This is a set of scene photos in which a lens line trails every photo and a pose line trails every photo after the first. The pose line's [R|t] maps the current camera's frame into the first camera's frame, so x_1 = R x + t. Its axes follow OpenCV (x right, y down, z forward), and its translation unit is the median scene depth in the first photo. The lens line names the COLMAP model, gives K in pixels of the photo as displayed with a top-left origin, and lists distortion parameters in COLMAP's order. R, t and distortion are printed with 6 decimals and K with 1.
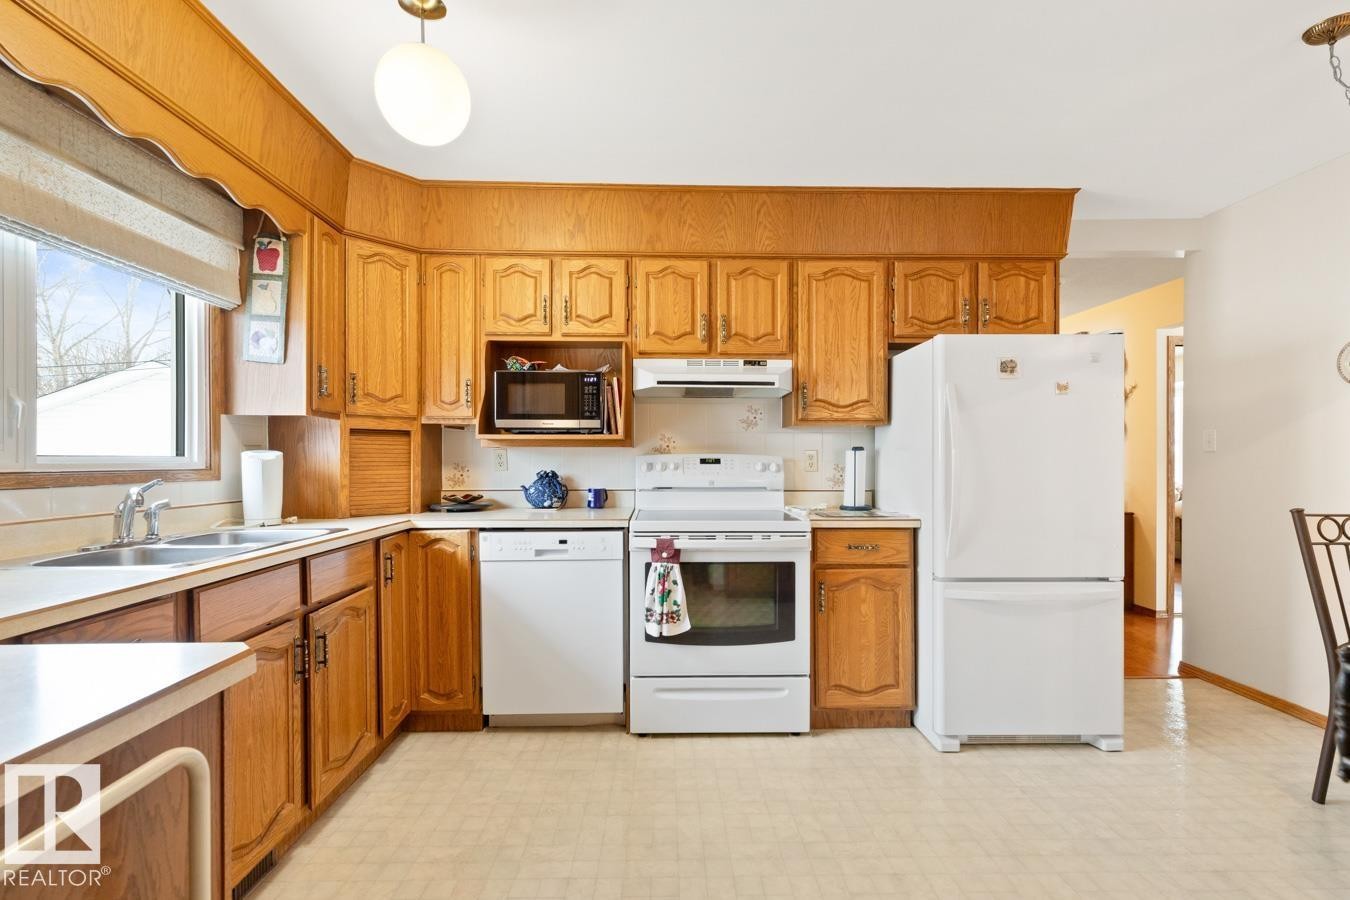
lens RADIAL K [[618.8, 0, 673.0], [0, 618.8, 459.2], [0, 0, 1]] dist [0.008184, -0.001344]
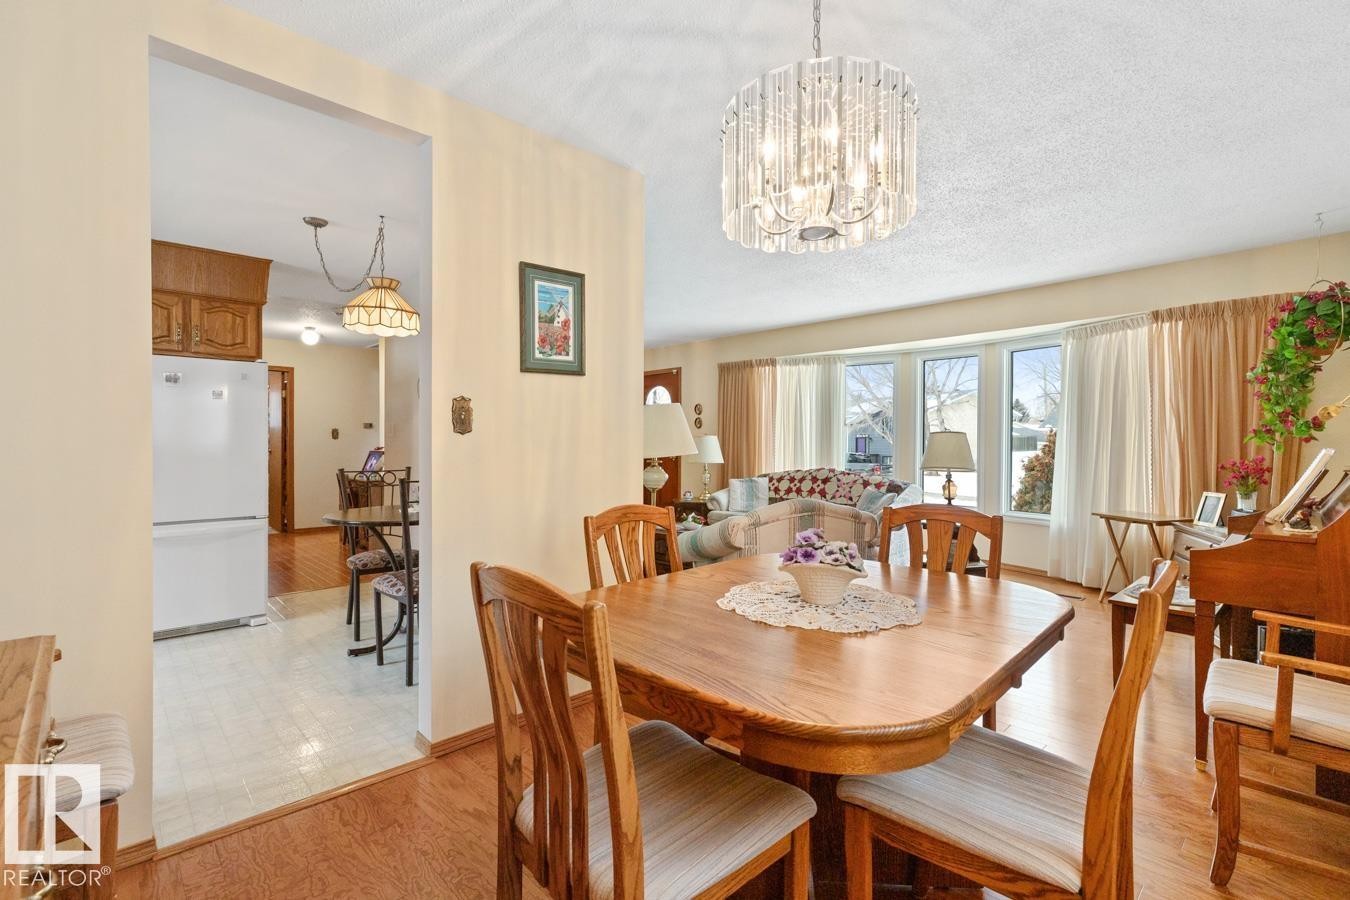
lens RADIAL K [[618.8, 0, 673.7], [0, 618.8, 448.0], [0, 0, 1]] dist [0.008184, -0.001344]
pose [[0.740926, -0.004824, 0.671569, 0.398083], [-0.001803, 0.999956, 0.009172, -0.000204], [-0.671584, -0.008007, 0.740885, -0.827941]]
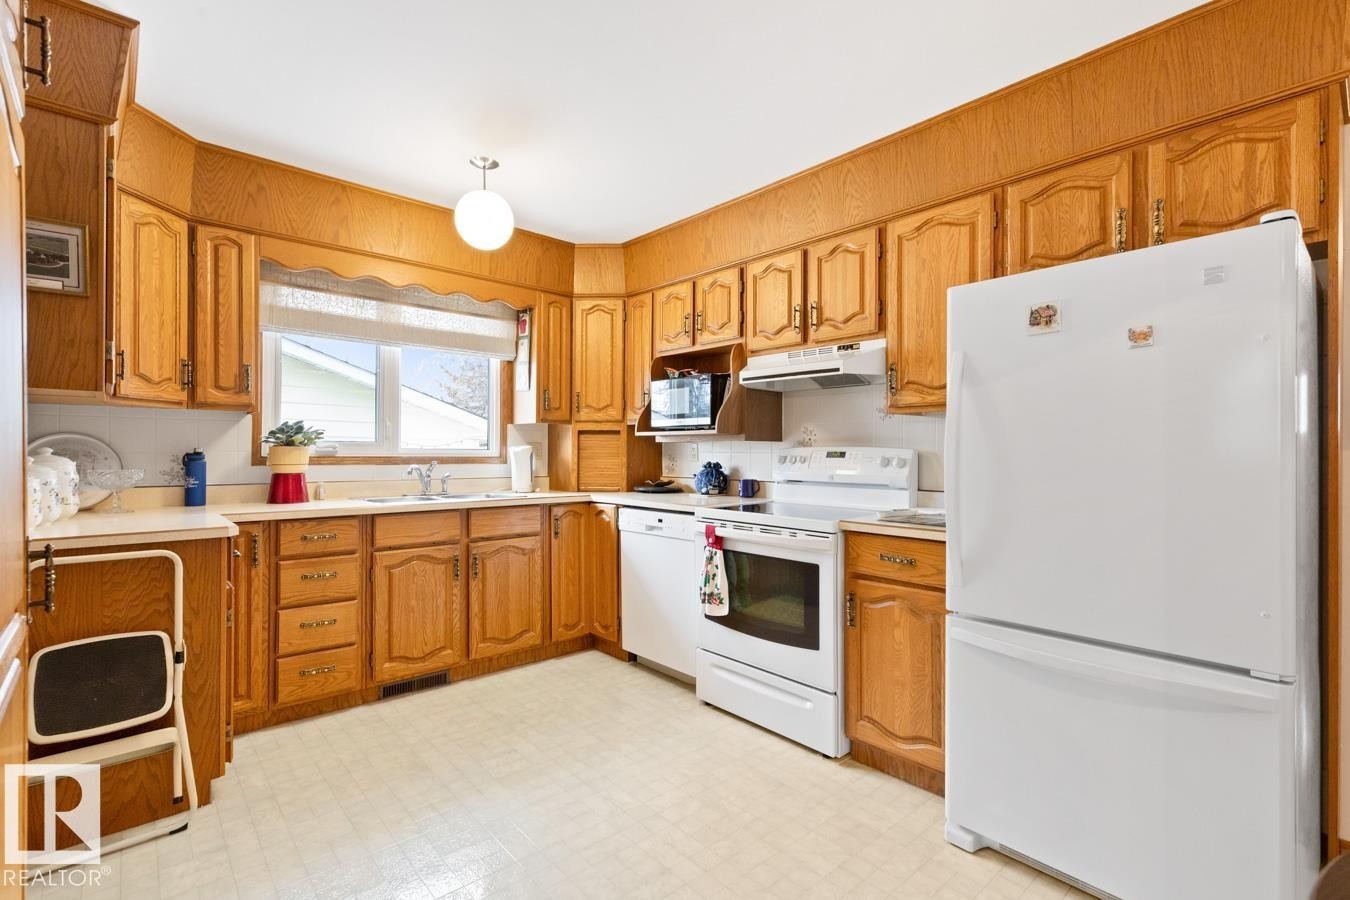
lens RADIAL K [[618.8, 0, 668.4], [0, 618.8, 447.5], [0, 0, 1]] dist [0.008184, -0.001344]
pose [[0.644499, -0.003155, -0.764598, 0.738488], [-0.003889, 0.999965, -0.007405, 0.000568], [0.764595, 0.007746, 0.644465, 0.234124]]
